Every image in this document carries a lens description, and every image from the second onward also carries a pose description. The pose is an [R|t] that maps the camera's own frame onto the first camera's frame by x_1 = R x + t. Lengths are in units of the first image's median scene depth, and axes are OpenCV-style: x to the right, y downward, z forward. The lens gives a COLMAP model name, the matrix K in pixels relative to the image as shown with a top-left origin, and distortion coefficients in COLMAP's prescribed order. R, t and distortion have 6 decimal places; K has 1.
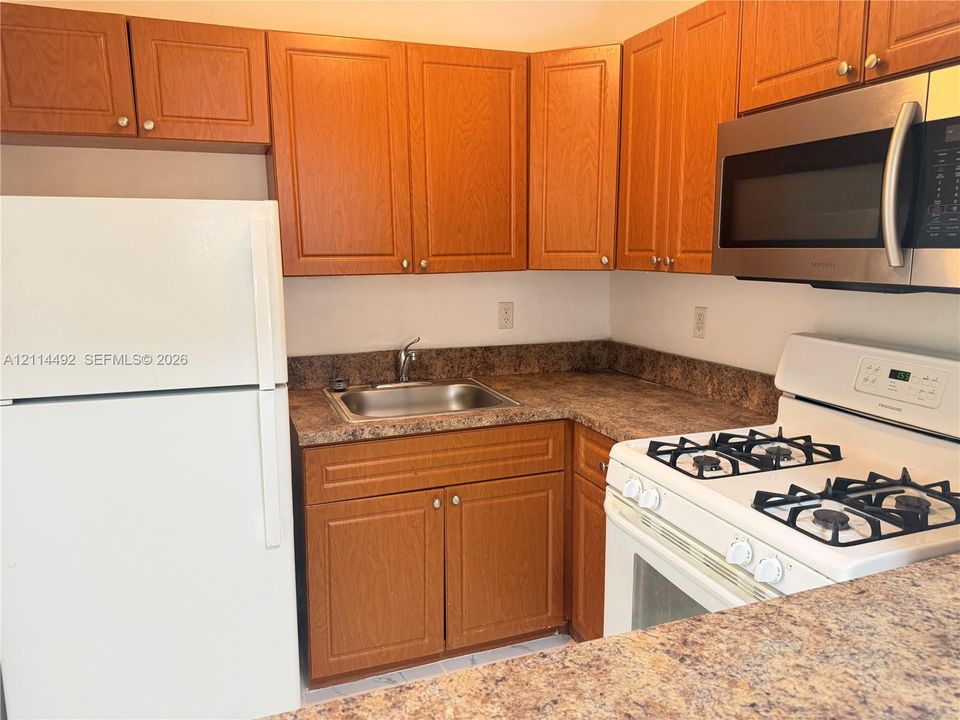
lens RADIAL K [[663.2, 0, 480.0], [0, 663.2, 360.0], [0, 0, 1]] dist [0.131348, -0.277497]
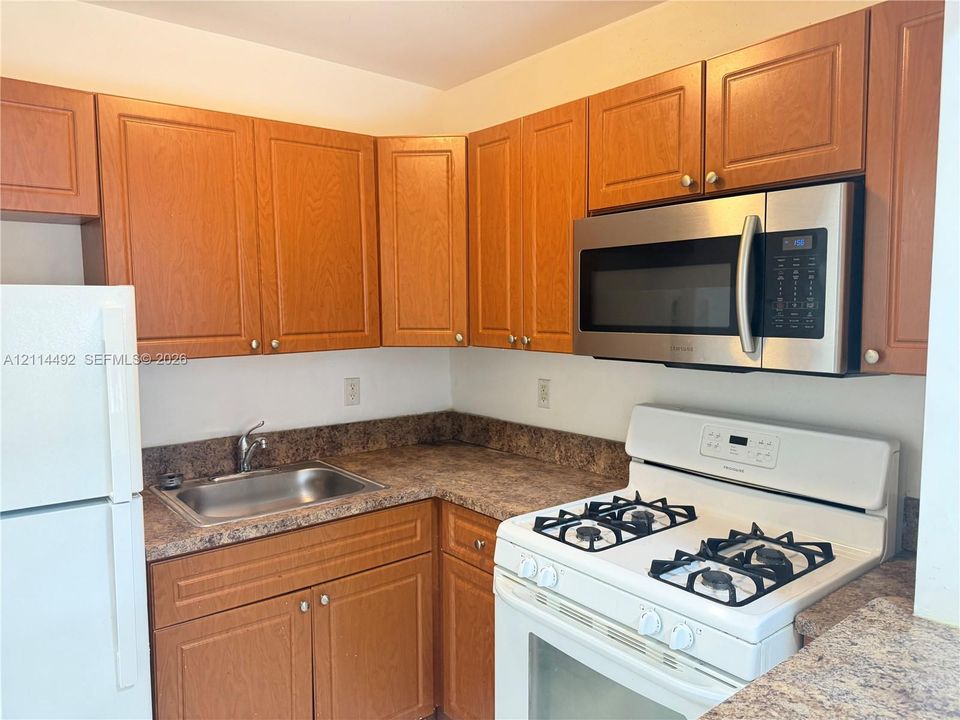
lens RADIAL K [[668.4, 0, 480.0], [0, 668.4, 360.0], [0, 0, 1]] dist [0.114187, -0.212435]
pose [[0.948913, -0.025825, 0.314479, -0.116563], [0.052705, 0.995616, -0.077274, -0.035517], [-0.311105, 0.089900, 0.946114, 0.015833]]
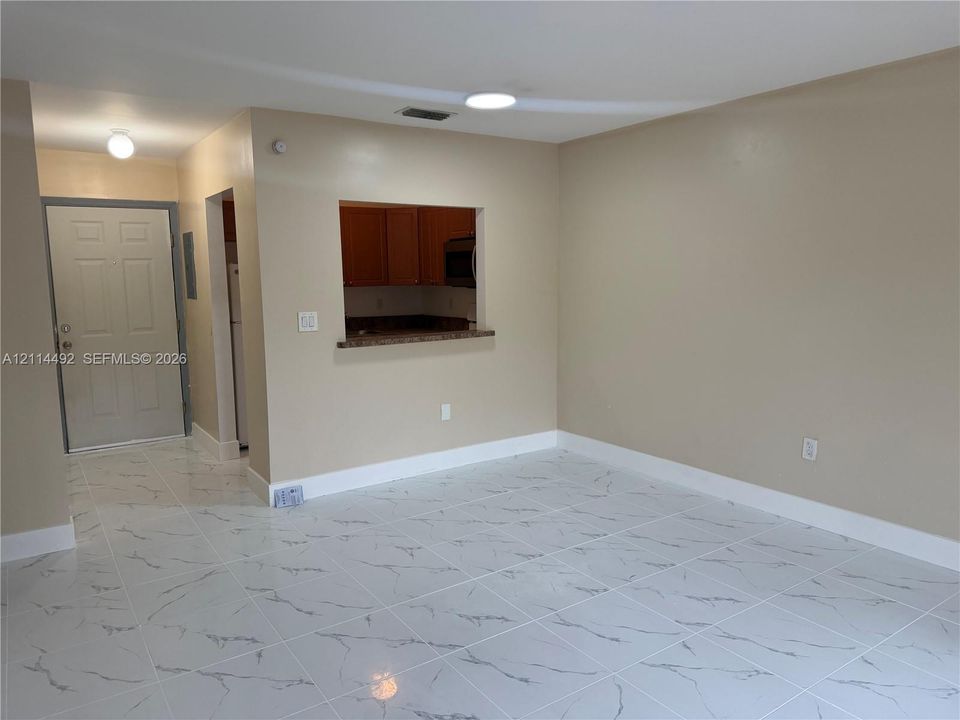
lens RADIAL K [[664.8, 0, 480.0], [0, 664.8, 360.0], [0, 0, 1]] dist [0.001830, -0.027348]
pose [[0.970634, -0.035138, 0.237983, -0.249138], [0.043730, 0.998565, -0.030918, 0.301055], [-0.236555, 0.040417, 0.970777, -1.914112]]
